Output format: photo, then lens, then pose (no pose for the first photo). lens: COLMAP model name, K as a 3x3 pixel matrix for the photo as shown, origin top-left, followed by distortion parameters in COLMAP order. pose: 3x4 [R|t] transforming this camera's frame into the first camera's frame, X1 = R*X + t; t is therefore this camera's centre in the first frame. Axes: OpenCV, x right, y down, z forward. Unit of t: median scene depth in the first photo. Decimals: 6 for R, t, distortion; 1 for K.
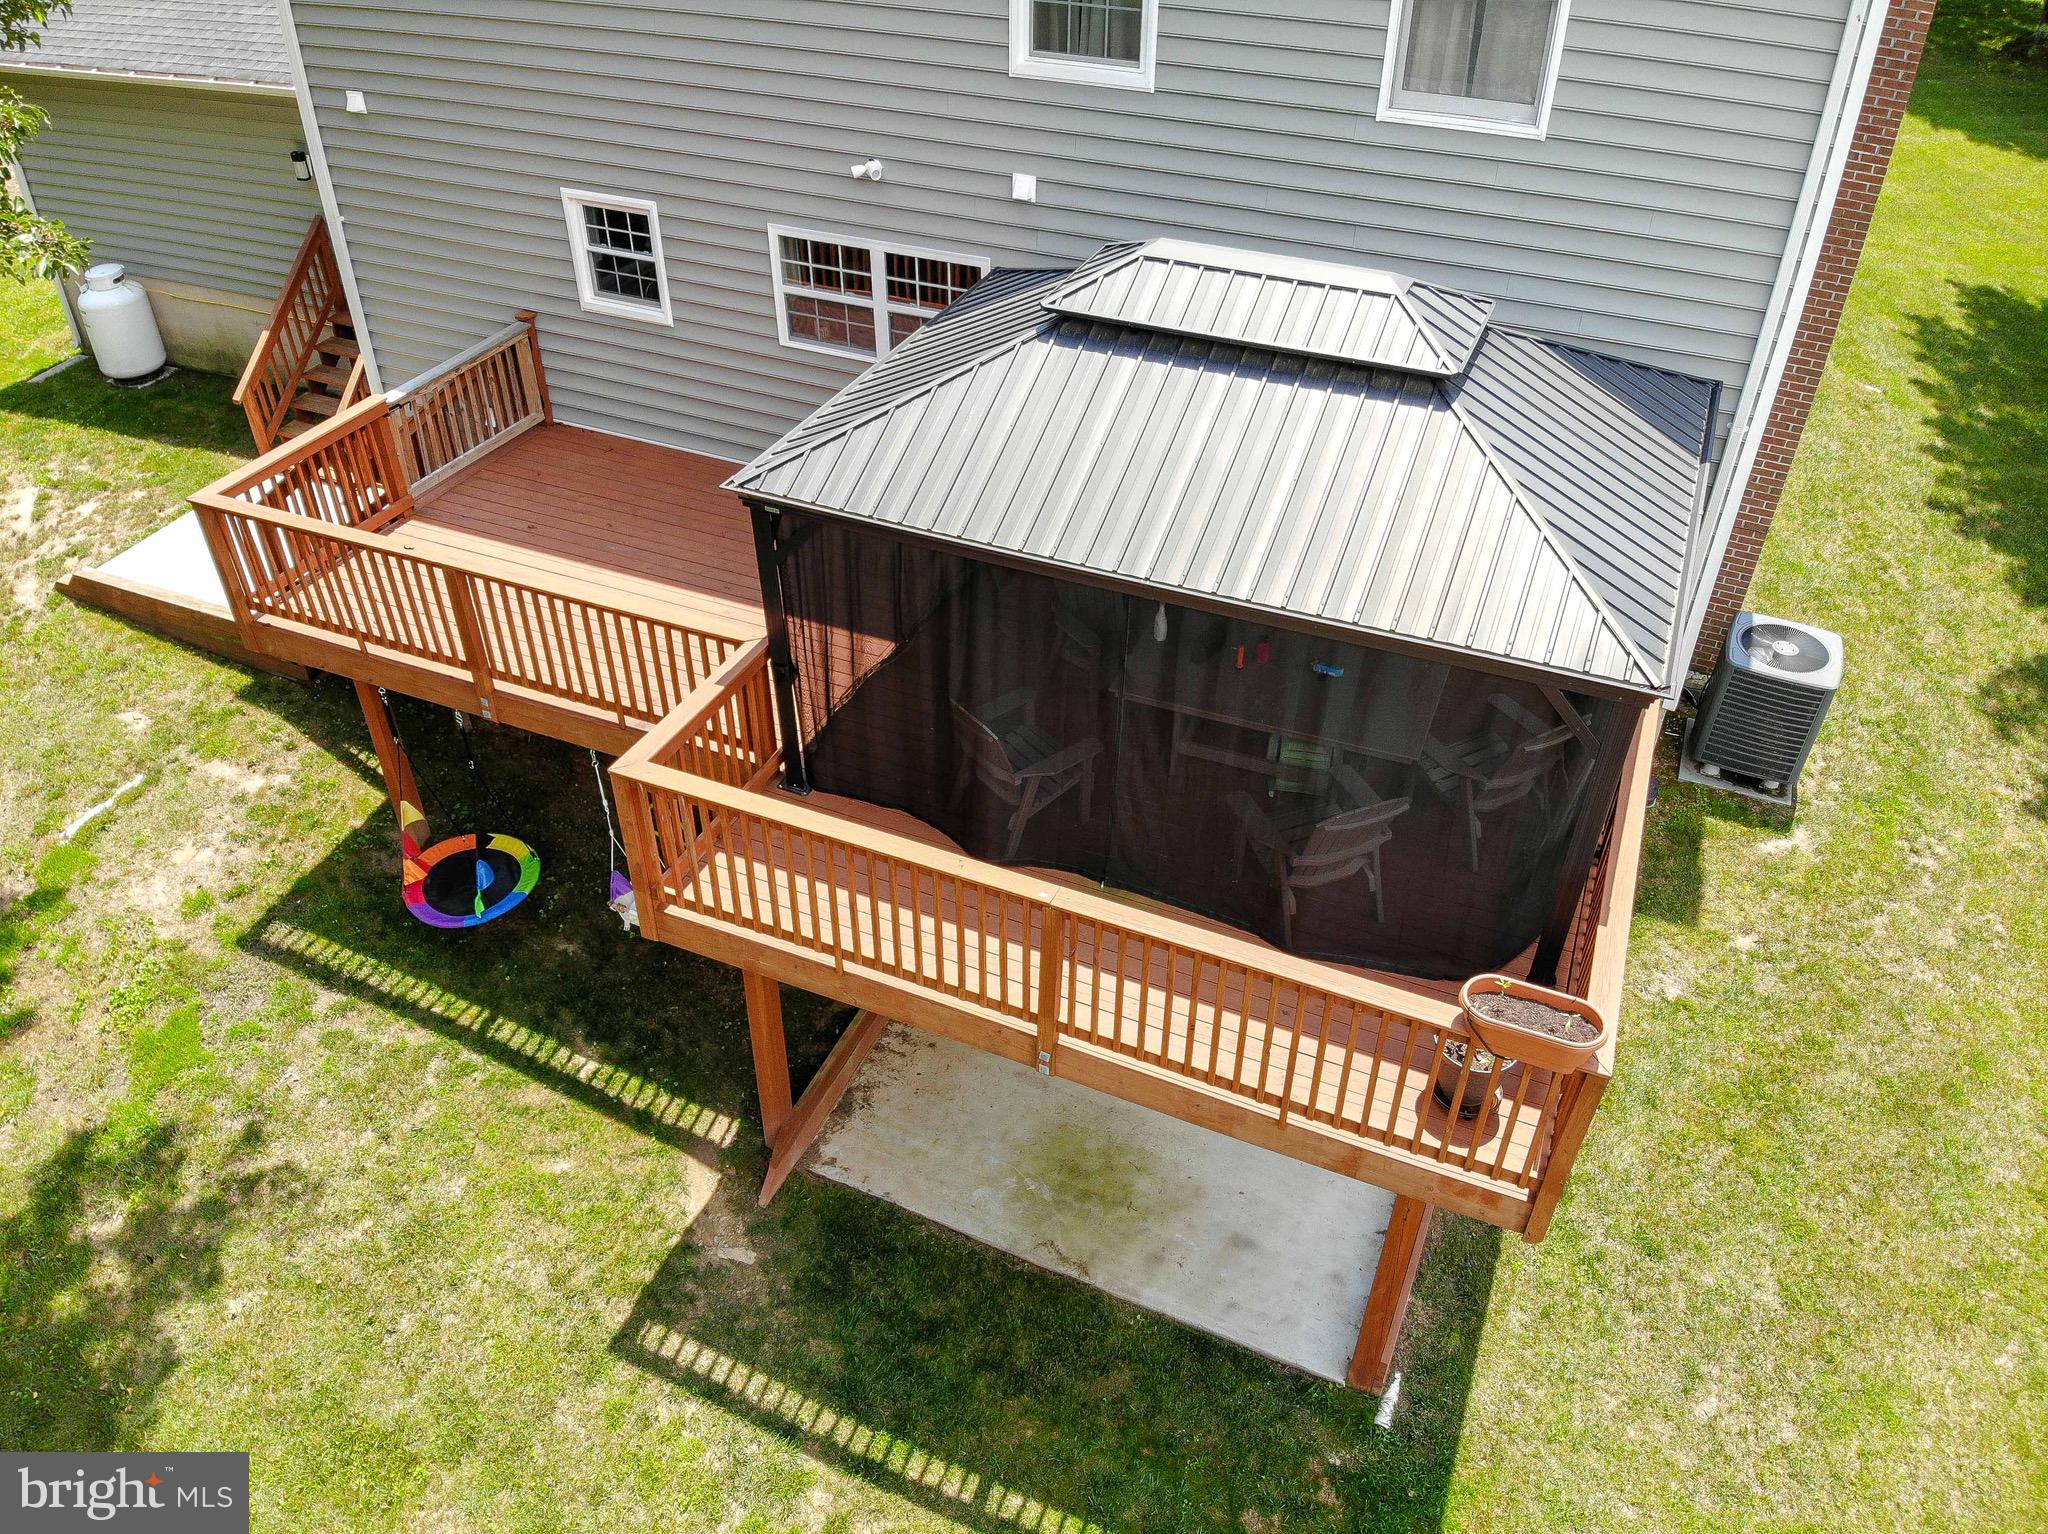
lens RADIAL K [[1491.2, 0, 1024.0], [0, 1491.2, 767.0], [0, 0, 1]] dist [0.038365, -0.150893]
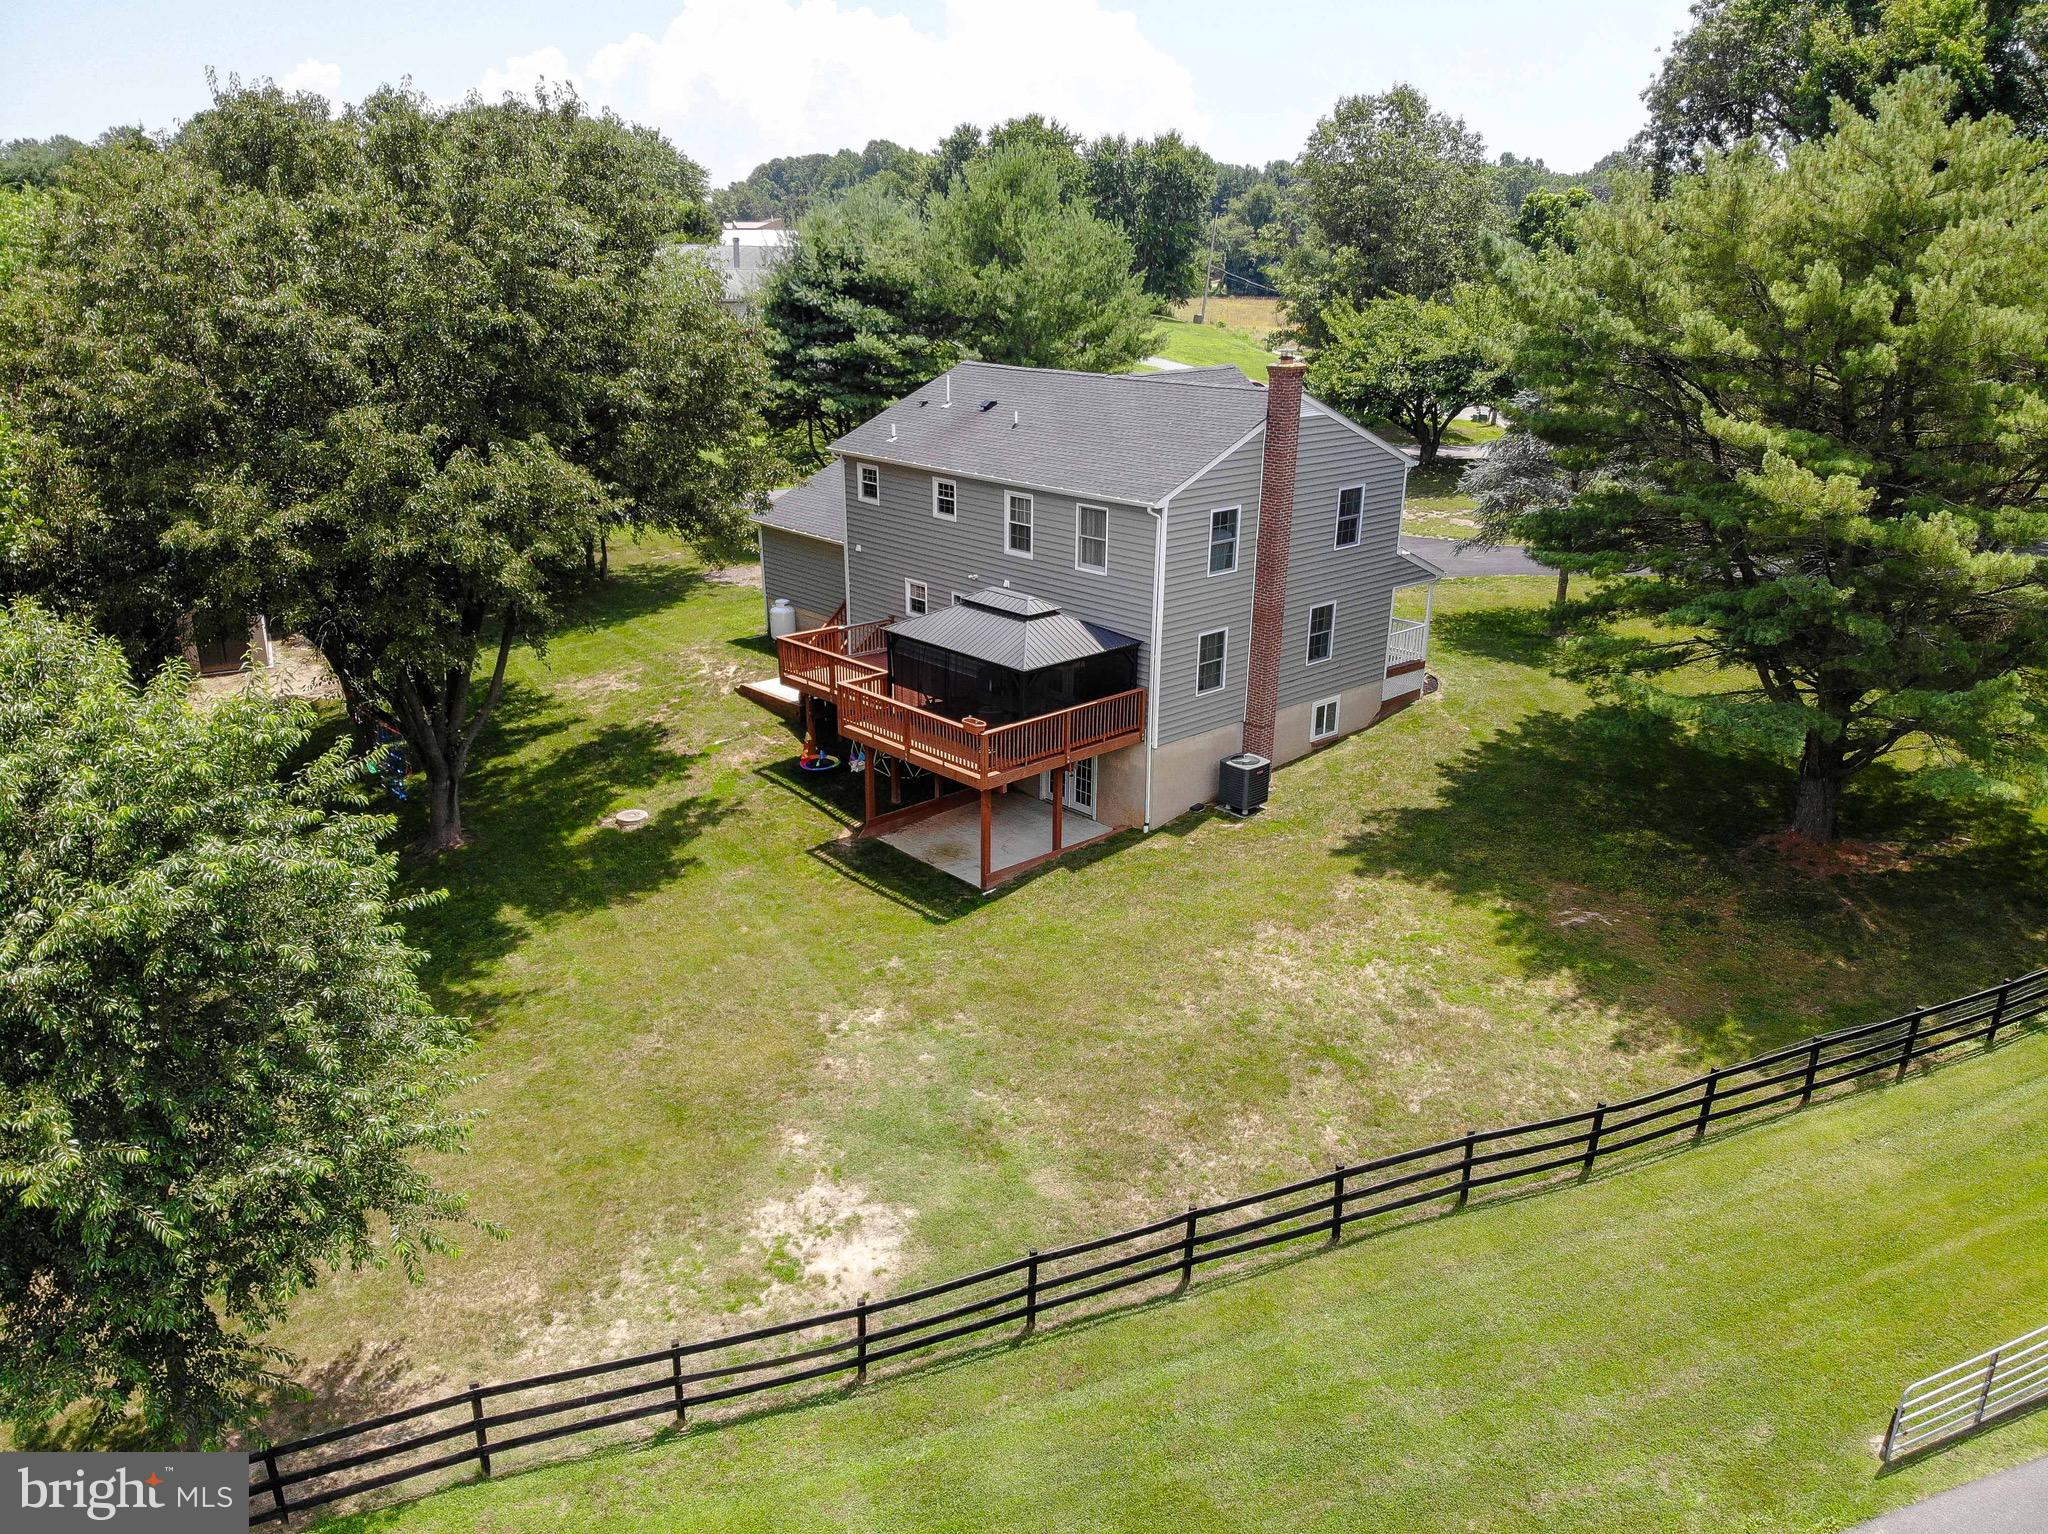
lens RADIAL K [[1483.2, 0, 1014.4], [0, 1483.2, 764.9], [0, 0, 1]] dist [0.183430, -0.401638]
pose [[0.909518, 0.133203, -0.393744, 1.349703], [-0.255239, 0.926615, -0.276110, 0.903022], [0.328071, 0.351626, 0.876772, -1.781464]]
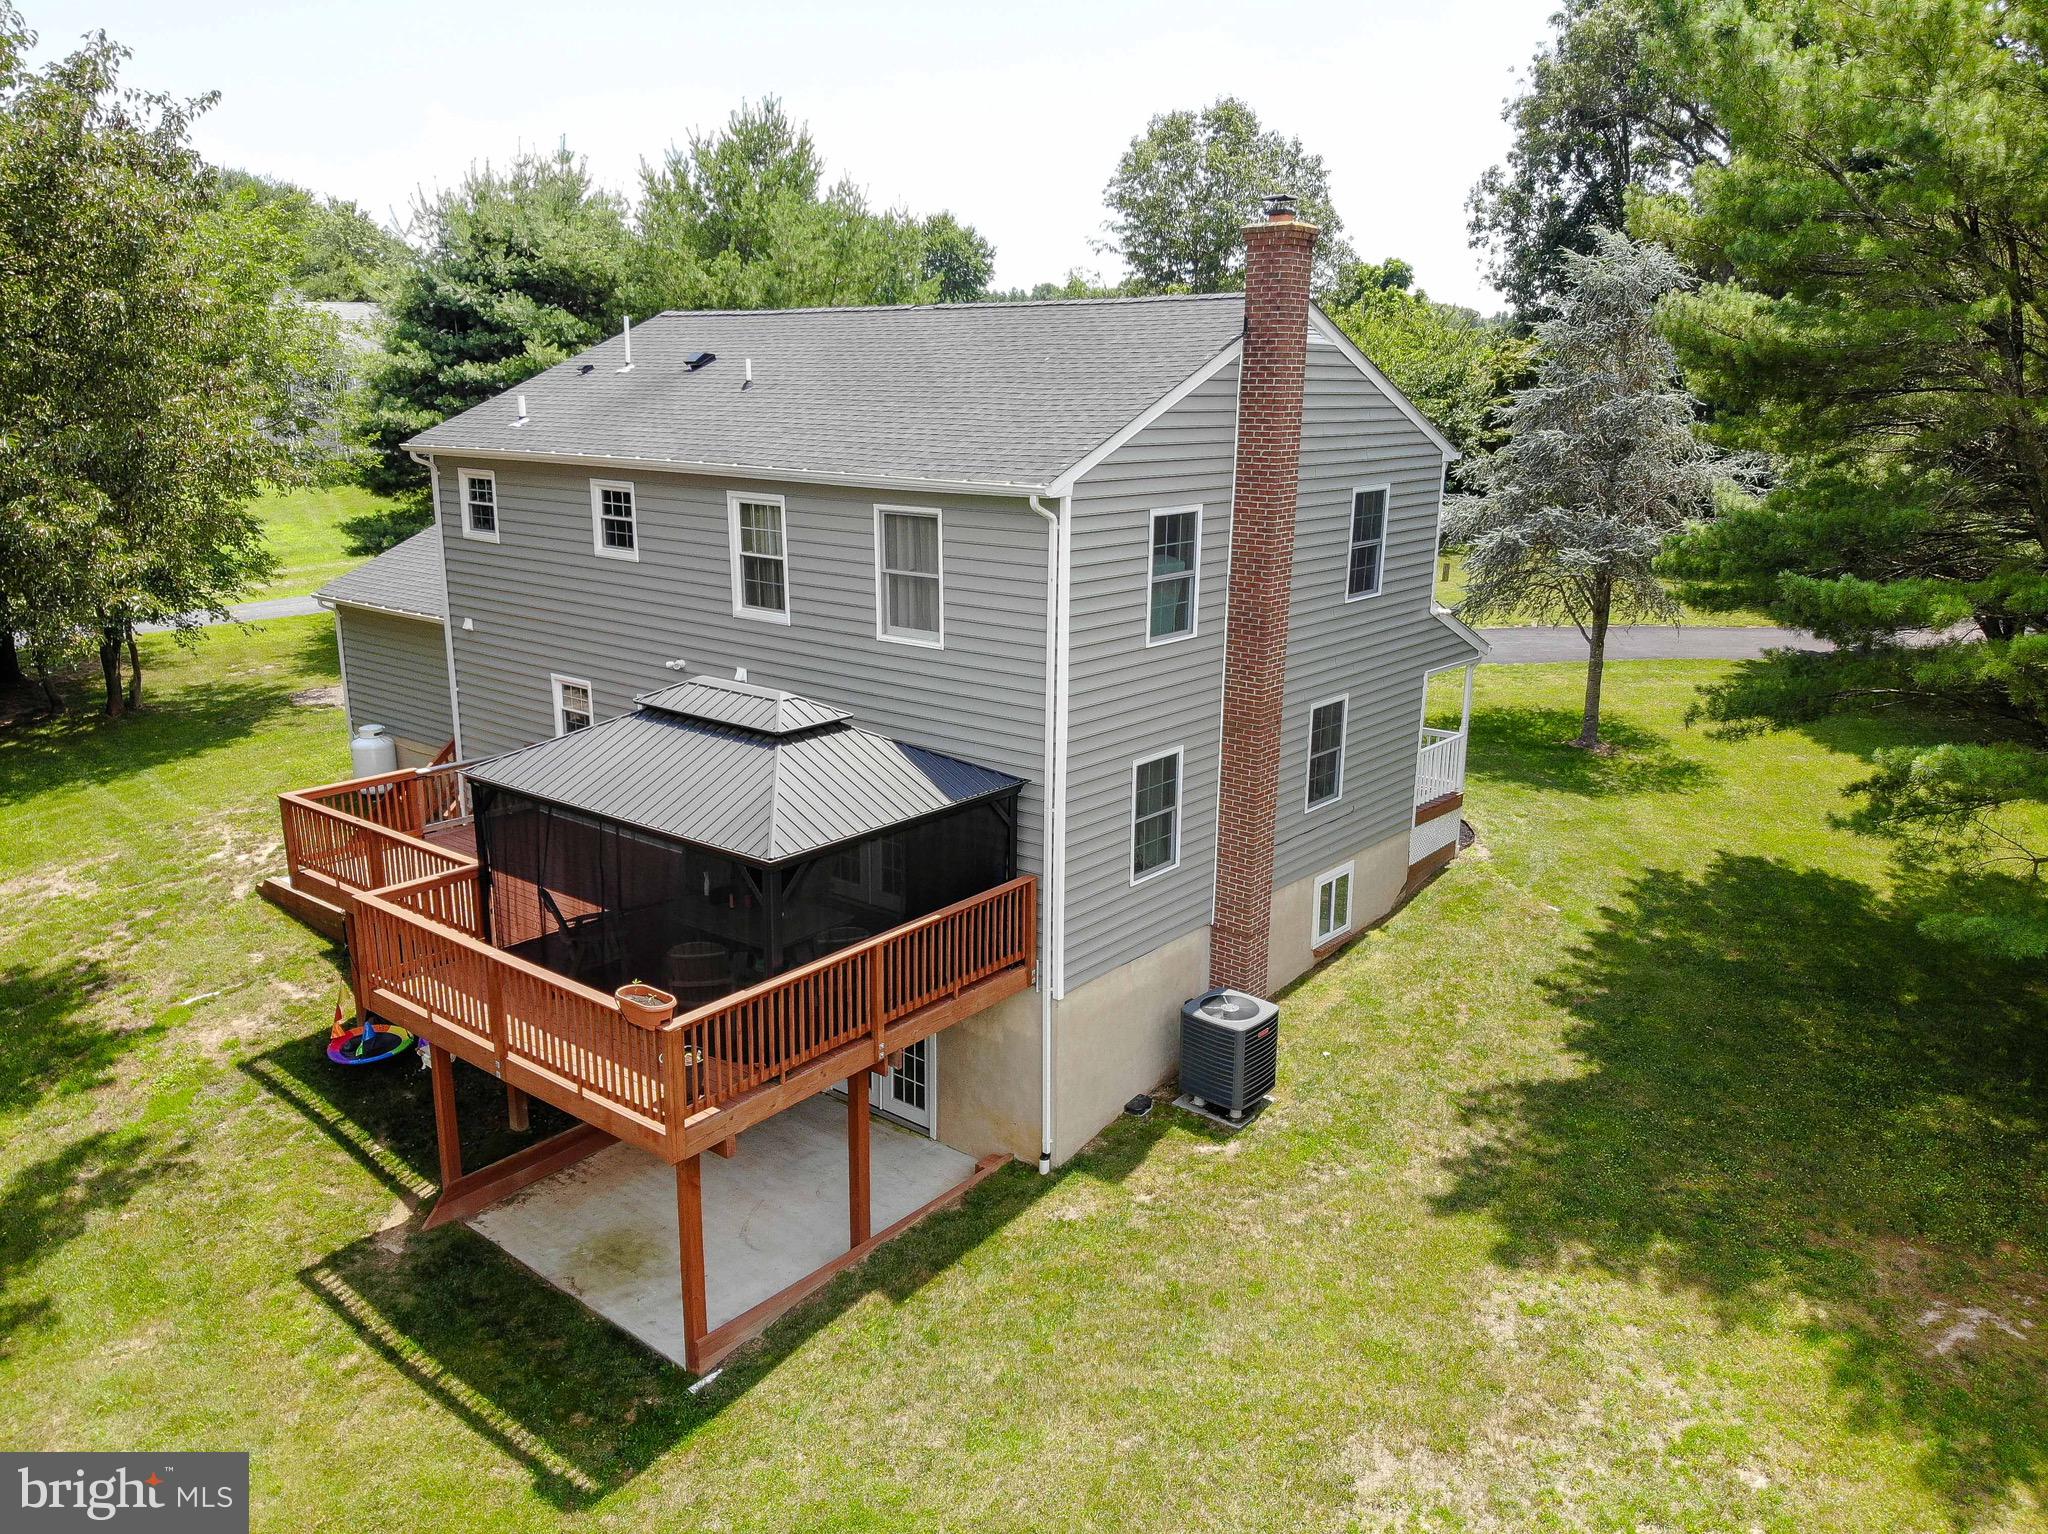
lens RADIAL K [[1492.5, 0, 1016.3], [0, 1492.5, 753.3], [0, 0, 1]] dist [0.107593, -0.234914]
pose [[0.961578, 0.065123, -0.266696, 0.750322], [-0.169798, 0.904437, -0.391360, 0.324660], [0.215723, 0.421608, 0.880744, -0.448207]]
